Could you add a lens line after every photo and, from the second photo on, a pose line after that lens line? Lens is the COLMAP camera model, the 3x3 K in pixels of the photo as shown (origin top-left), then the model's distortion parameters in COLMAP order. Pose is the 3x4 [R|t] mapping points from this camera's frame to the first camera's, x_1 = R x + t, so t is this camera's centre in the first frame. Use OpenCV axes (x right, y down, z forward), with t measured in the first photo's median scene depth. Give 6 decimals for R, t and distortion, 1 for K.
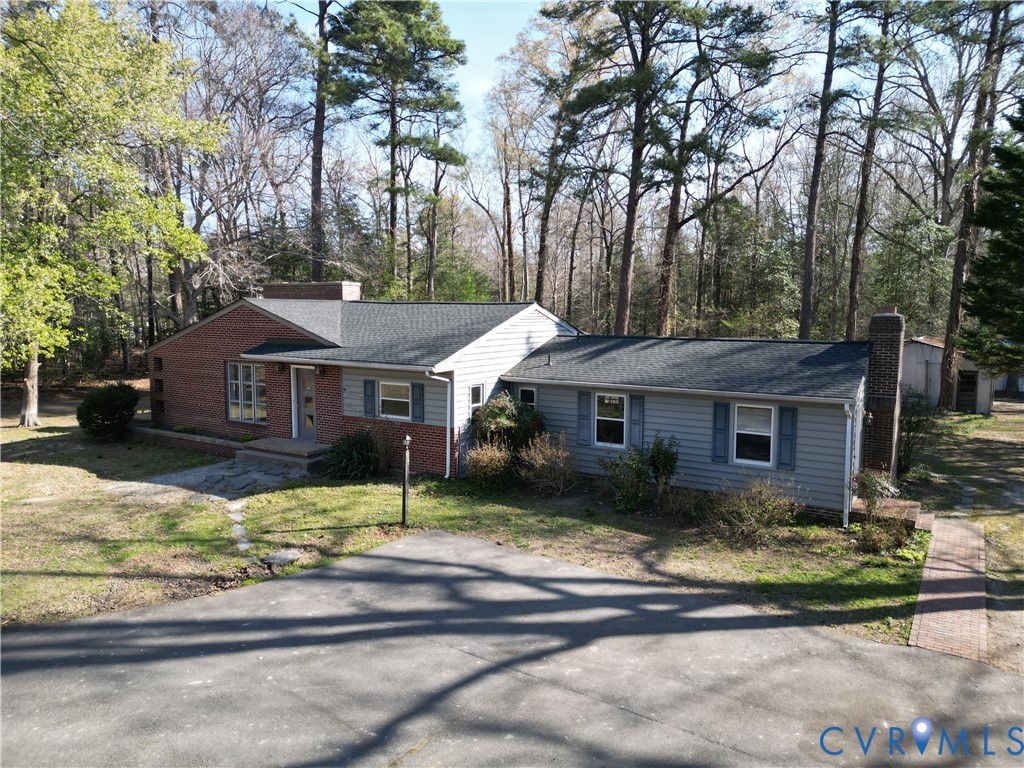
lens RADIAL K [[698.3, 0, 528.9], [0, 698.3, 383.9], [0, 0, 1]] dist [0.001264, 0.000046]
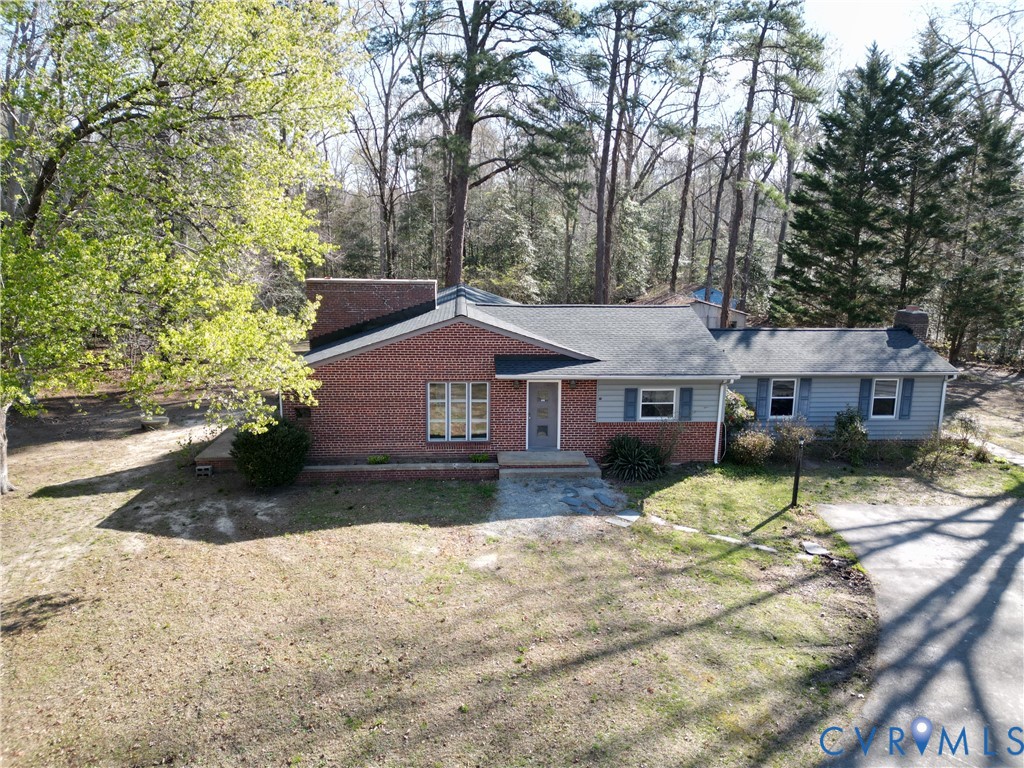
lens RADIAL K [[722.5, 0, 512.0], [0, 722.5, 384.0], [0, 0, 1]] dist [0.128137, -0.170345]
pose [[0.802361, -0.112475, 0.586145, -1.243782], [0.054685, 0.991806, 0.115460, -0.184280], [-0.594328, -0.060587, 0.801937, 0.218621]]
